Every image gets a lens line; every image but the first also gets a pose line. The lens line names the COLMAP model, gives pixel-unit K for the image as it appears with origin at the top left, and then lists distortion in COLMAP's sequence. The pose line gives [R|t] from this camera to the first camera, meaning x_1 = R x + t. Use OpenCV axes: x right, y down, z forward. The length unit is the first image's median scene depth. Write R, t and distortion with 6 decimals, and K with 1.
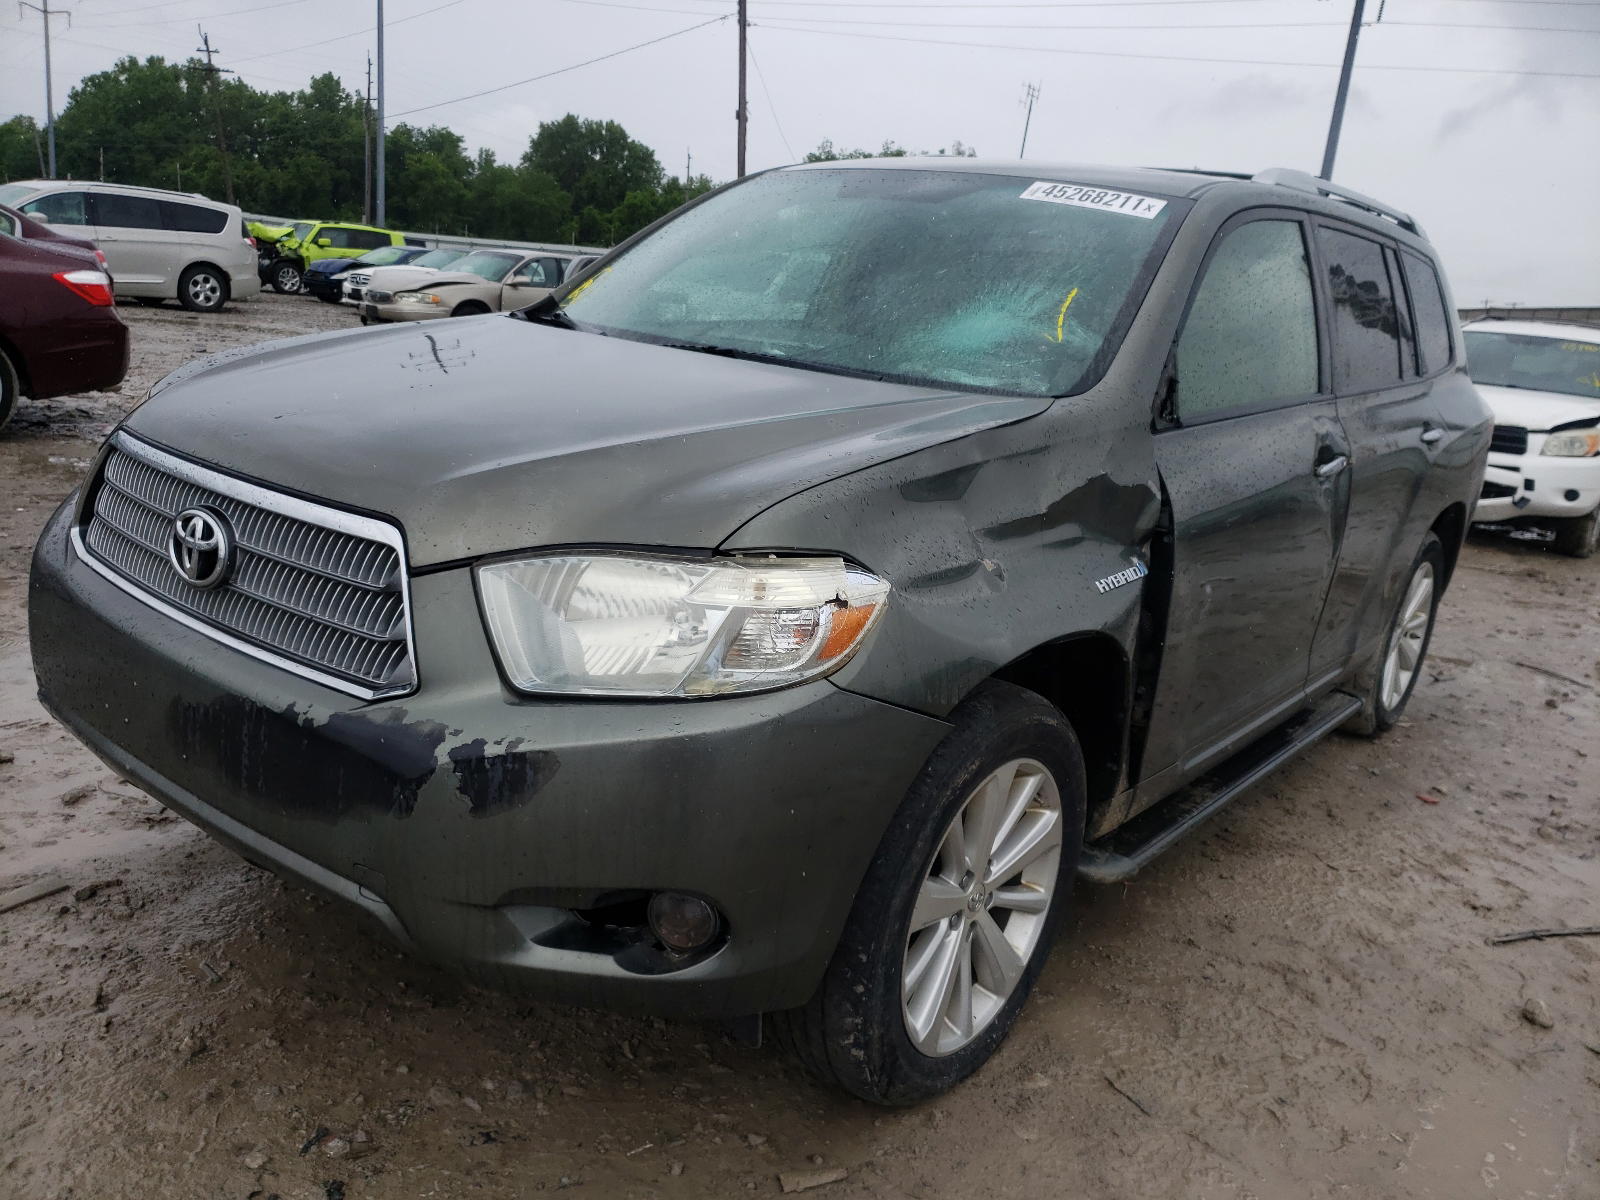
lens RADIAL K [[1233.4, 0, 800.0], [0, 1233.4, 603.0], [0, 0, 1]] dist [0.065240, -0.013057]
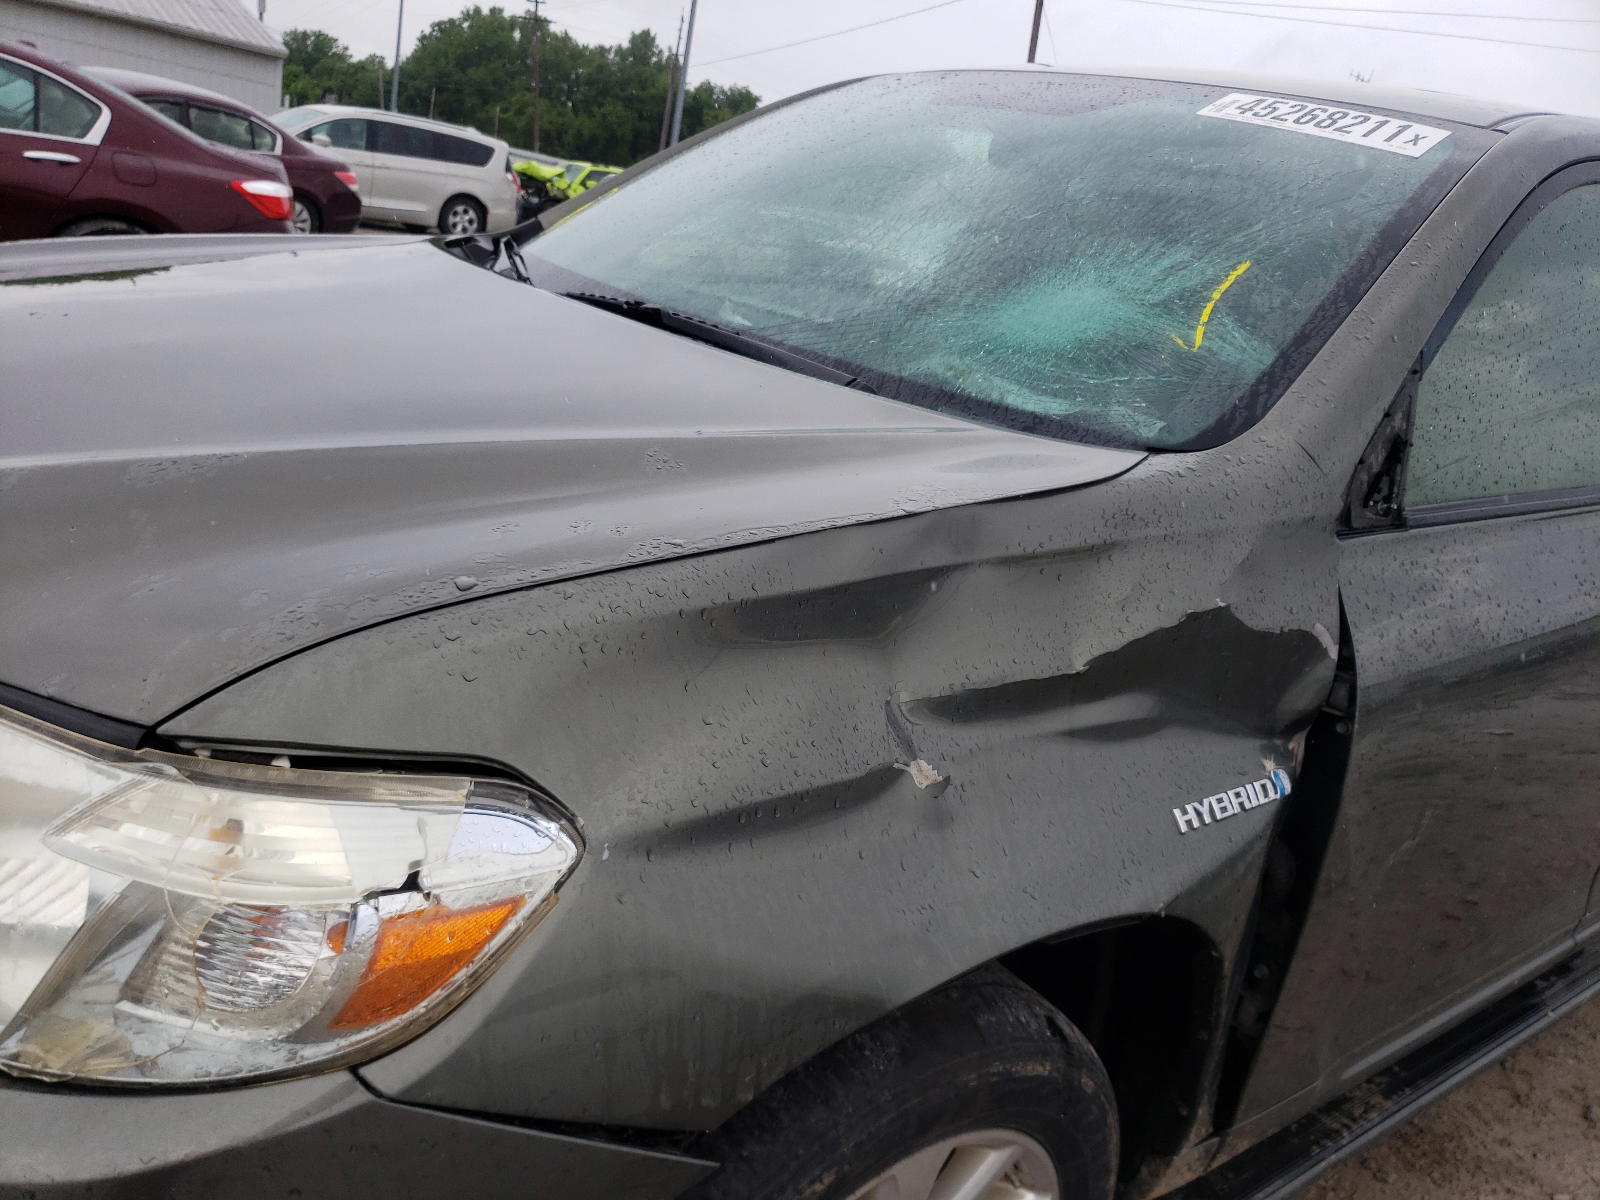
lens RADIAL K [[1229.8, 0, 797.5], [0, 1229.8, 606.1], [0, 0, 1]] dist [0.024547, 0.011899]
pose [[0.972533, 0.142705, -0.183889, 0.145679], [-0.138386, 0.989717, 0.036180, -0.086211], [0.187161, -0.009738, 0.982281, 0.393493]]
